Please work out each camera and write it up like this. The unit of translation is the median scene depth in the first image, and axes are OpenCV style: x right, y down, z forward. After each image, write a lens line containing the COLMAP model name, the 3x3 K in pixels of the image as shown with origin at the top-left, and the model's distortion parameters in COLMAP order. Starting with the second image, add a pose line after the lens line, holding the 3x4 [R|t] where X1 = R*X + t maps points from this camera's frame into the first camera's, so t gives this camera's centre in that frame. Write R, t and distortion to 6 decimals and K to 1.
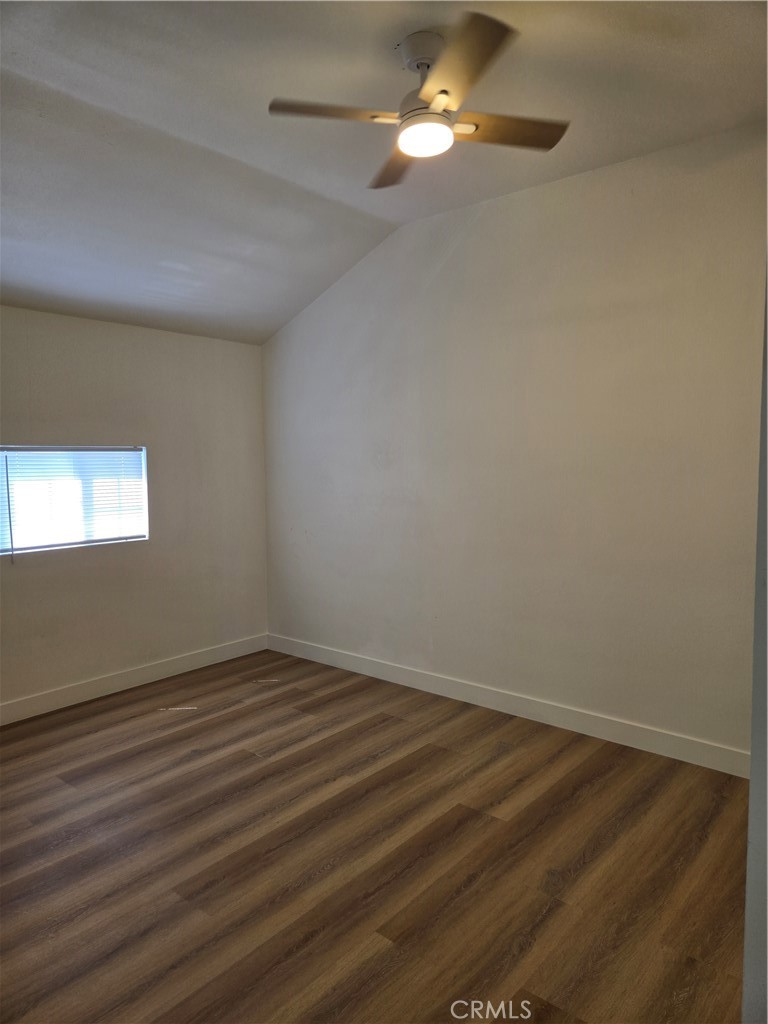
lens RADIAL K [[699.7, 0, 382.8], [0, 699.7, 510.3], [0, 0, 1]] dist [0.065778, -0.052095]
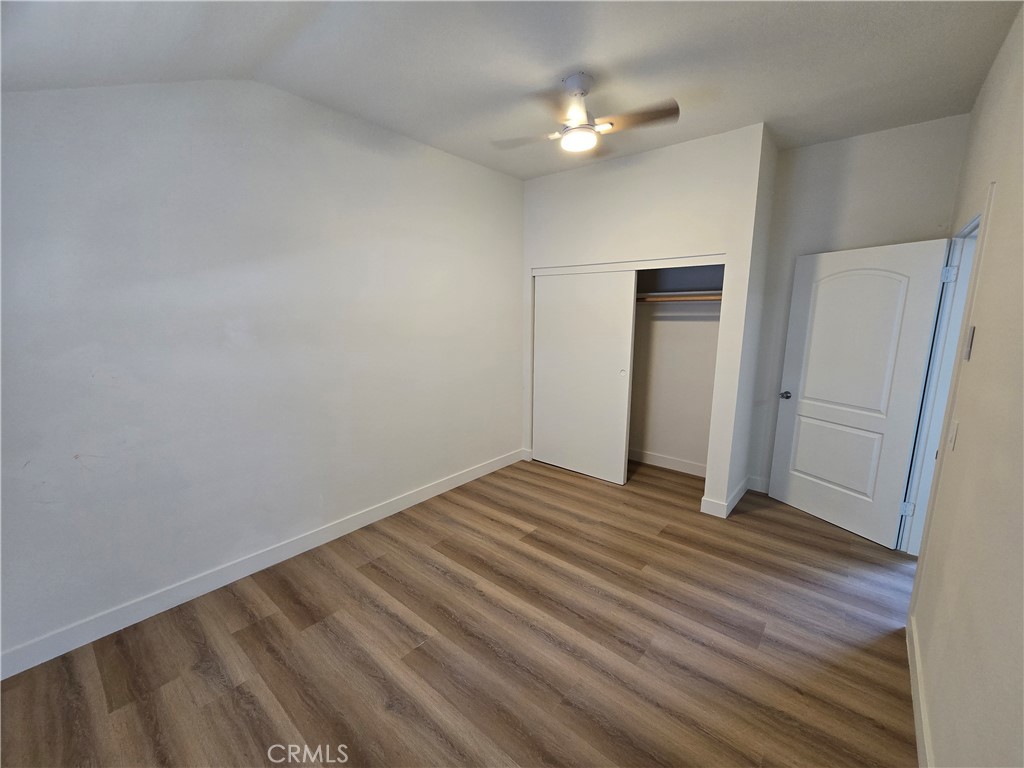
lens RADIAL K [[420.1, 0, 510.9], [0, 420.1, 385.8], [0, 0, 1]] dist [-0.004455, 0.001597]
pose [[-0.010167, -0.171652, 0.985105, -0.675282], [0.077389, 0.982066, 0.171922, -0.102063], [-0.996949, 0.077985, 0.003299, 0.810880]]
